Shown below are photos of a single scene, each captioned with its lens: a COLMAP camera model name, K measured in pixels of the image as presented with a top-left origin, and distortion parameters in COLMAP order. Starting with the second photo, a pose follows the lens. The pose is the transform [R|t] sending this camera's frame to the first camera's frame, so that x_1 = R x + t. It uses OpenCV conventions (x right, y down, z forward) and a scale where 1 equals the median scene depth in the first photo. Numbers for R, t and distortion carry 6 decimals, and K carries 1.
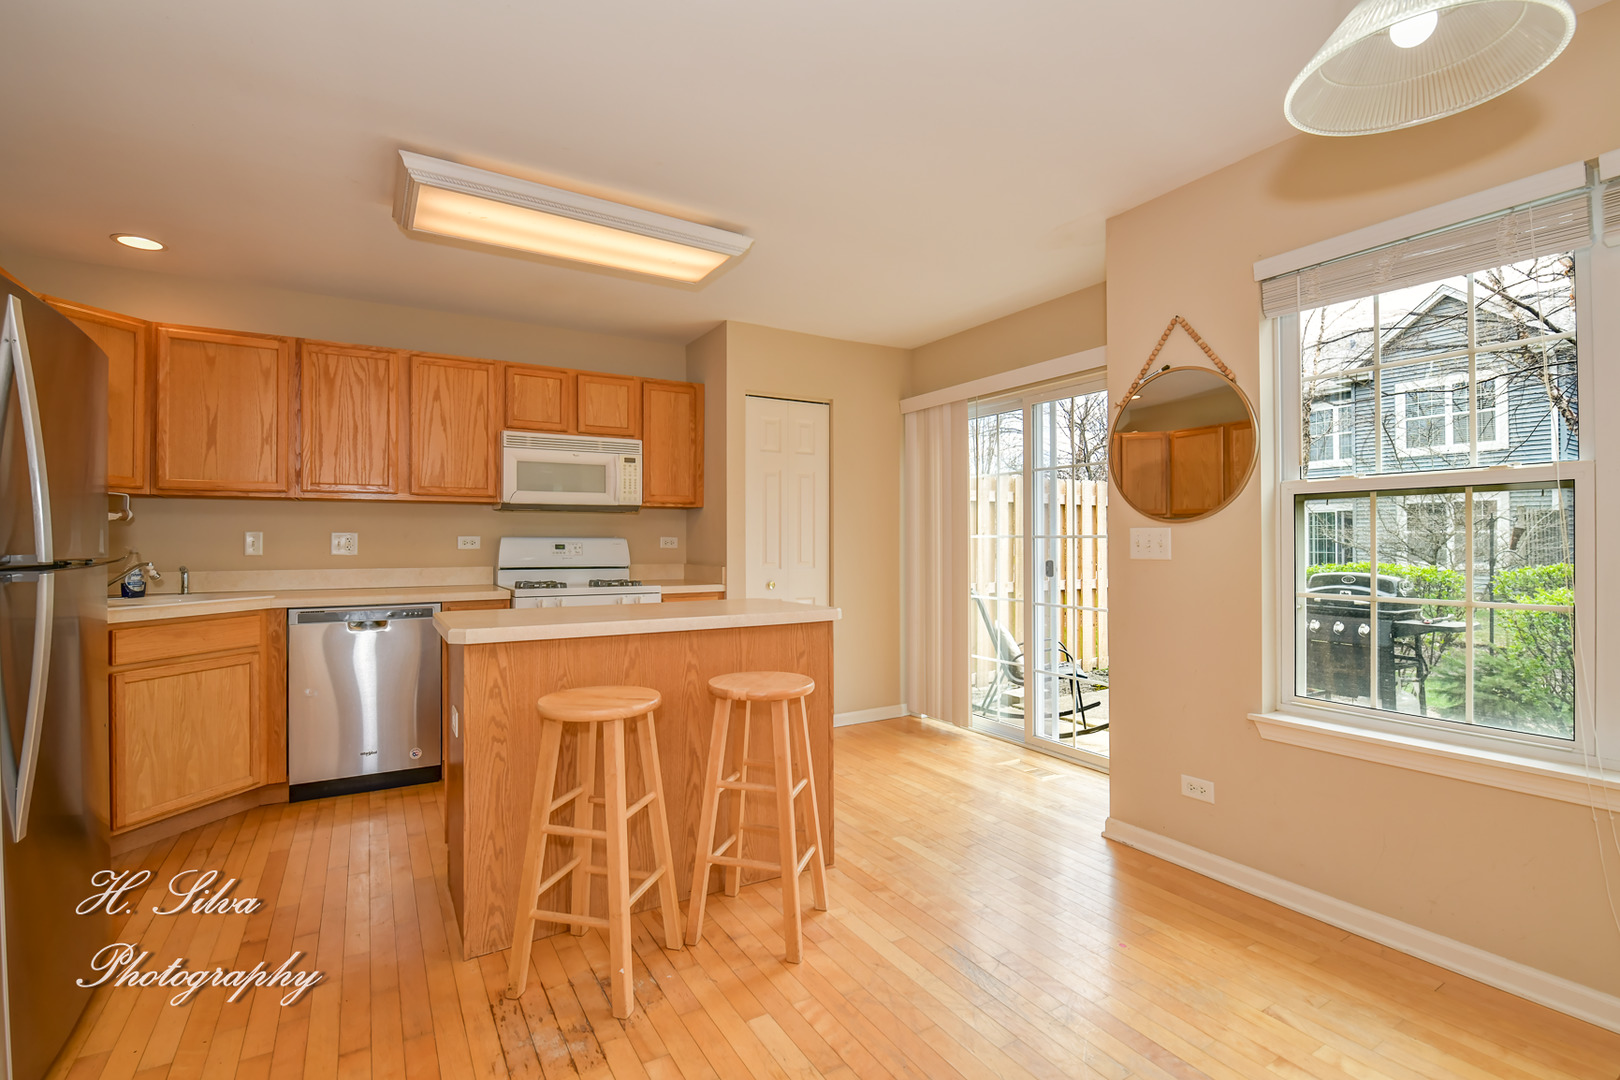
lens RADIAL K [[735.3, 0, 811.5], [0, 735.3, 535.3], [0, 0, 1]] dist [-0.003871, -0.002607]
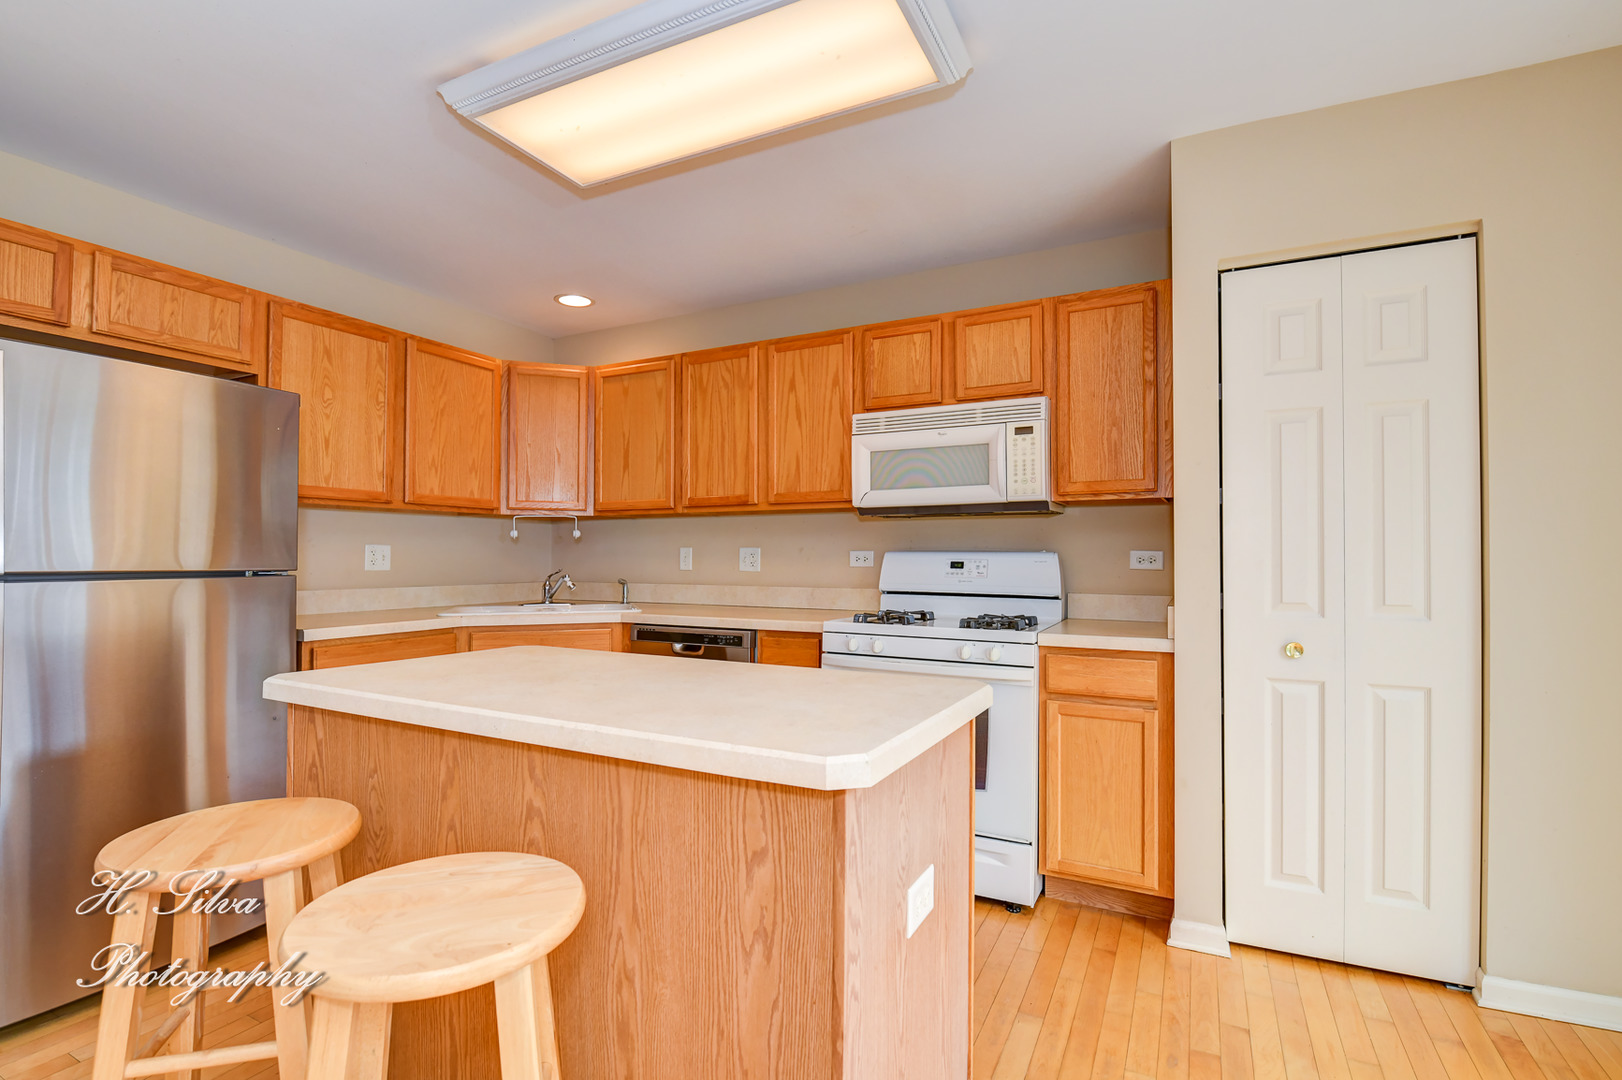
lens RADIAL K [[736.2, 0, 810.3], [0, 736.2, 542.8], [0, 0, 1]] dist [-0.003871, -0.002607]
pose [[0.525704, -0.016424, -0.850509, 0.212349], [0.003460, 0.999847, -0.017169, 0.006239], [0.850660, 0.006083, 0.525680, 0.548095]]
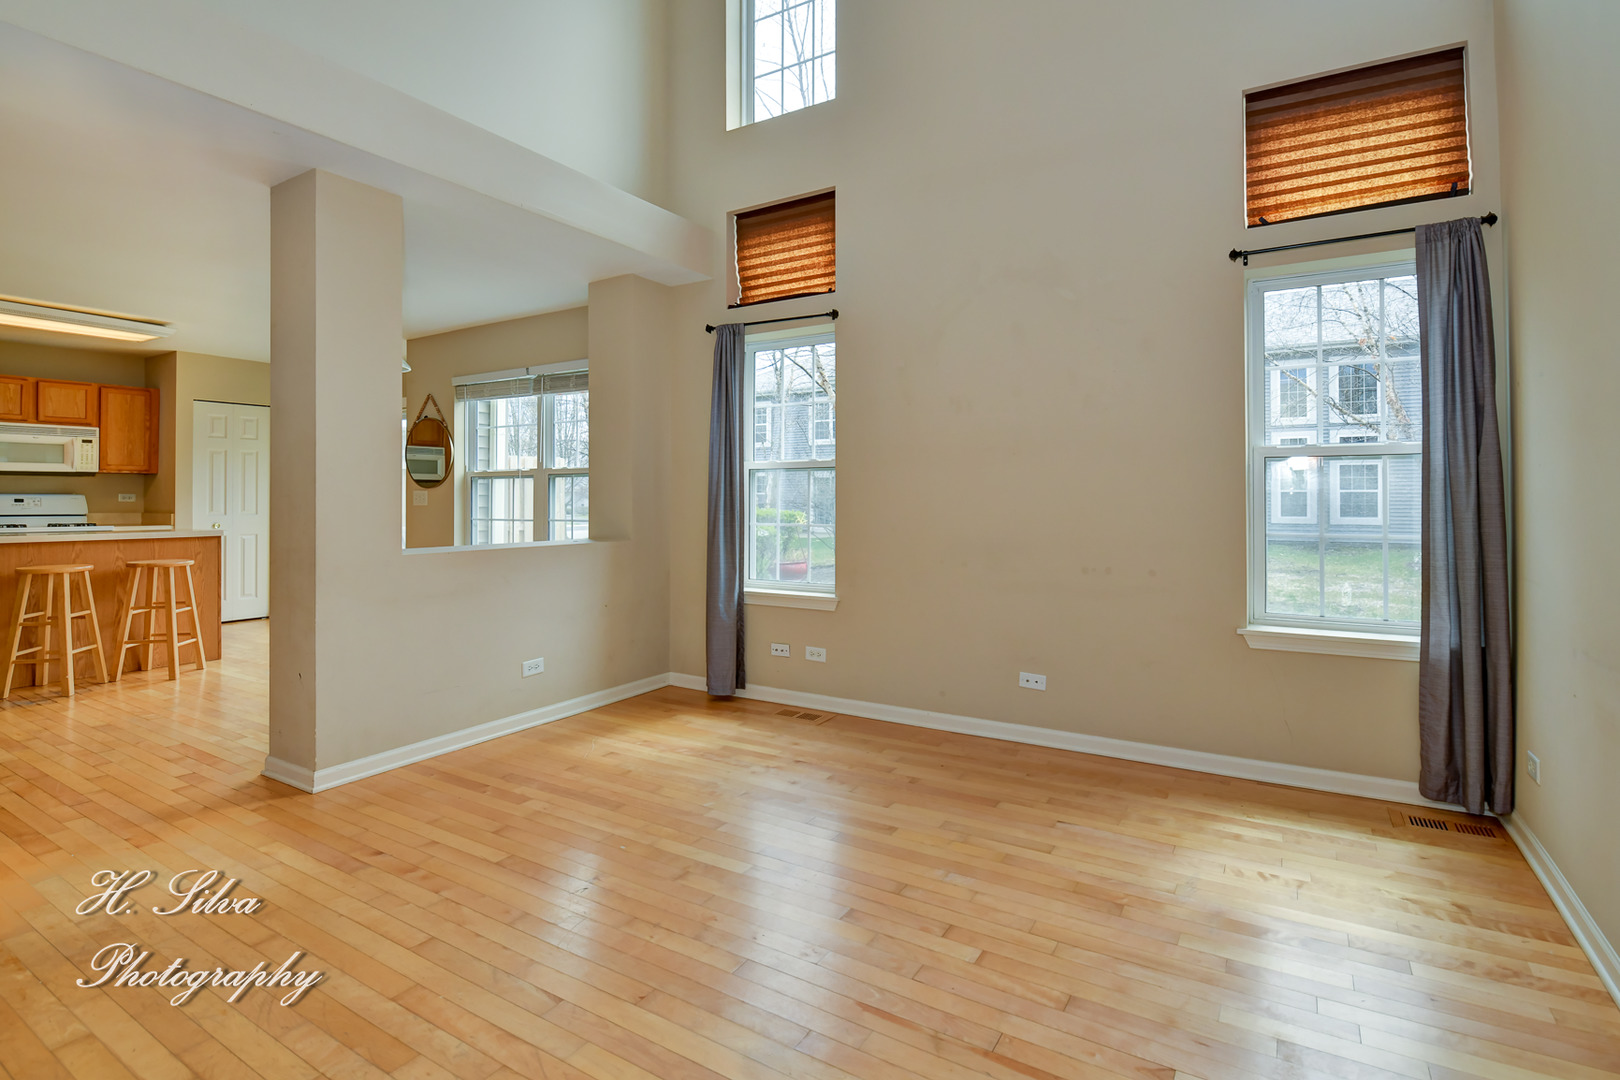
lens RADIAL K [[735.3, 0, 853.3], [0, 735.3, 501.0], [0, 0, 1]] dist [-0.003871, -0.002607]
pose [[0.856148, 0.001716, 0.516728, 0.325089], [-0.006425, 0.999953, 0.007324, -0.004514], [-0.516691, -0.009591, 0.856118, -1.088276]]
